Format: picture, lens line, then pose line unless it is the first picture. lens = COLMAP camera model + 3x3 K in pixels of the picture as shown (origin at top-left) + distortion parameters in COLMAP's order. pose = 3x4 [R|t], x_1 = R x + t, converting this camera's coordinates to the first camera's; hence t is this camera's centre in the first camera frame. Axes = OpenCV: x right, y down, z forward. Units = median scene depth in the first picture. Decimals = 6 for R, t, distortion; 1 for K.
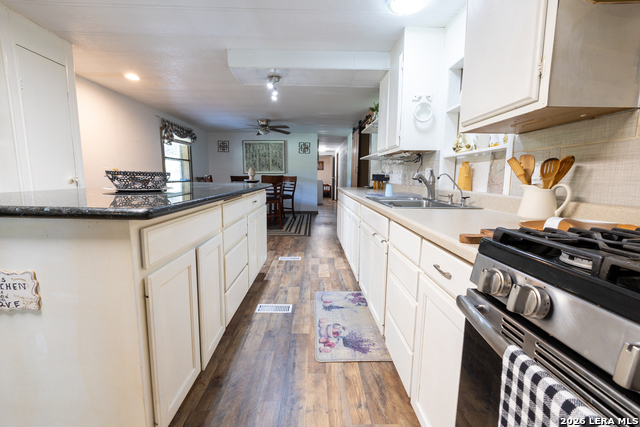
lens RADIAL K [[272.0, 0, 319.3], [0, 272.0, 212.5], [0, 0, 1]] dist [-0.004094, 0.000305]
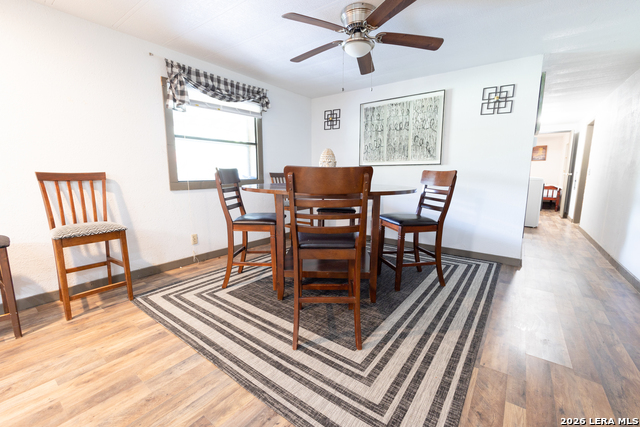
lens RADIAL K [[272.0, 0, 316.5], [0, 272.0, 212.8], [0, 0, 1]] dist [-0.004094, 0.000305]
pose [[0.782857, 0.093928, -0.615071, -0.001245], [-0.081338, 0.995506, 0.048499, -0.069093], [0.616862, 0.012061, 0.786979, 0.523940]]
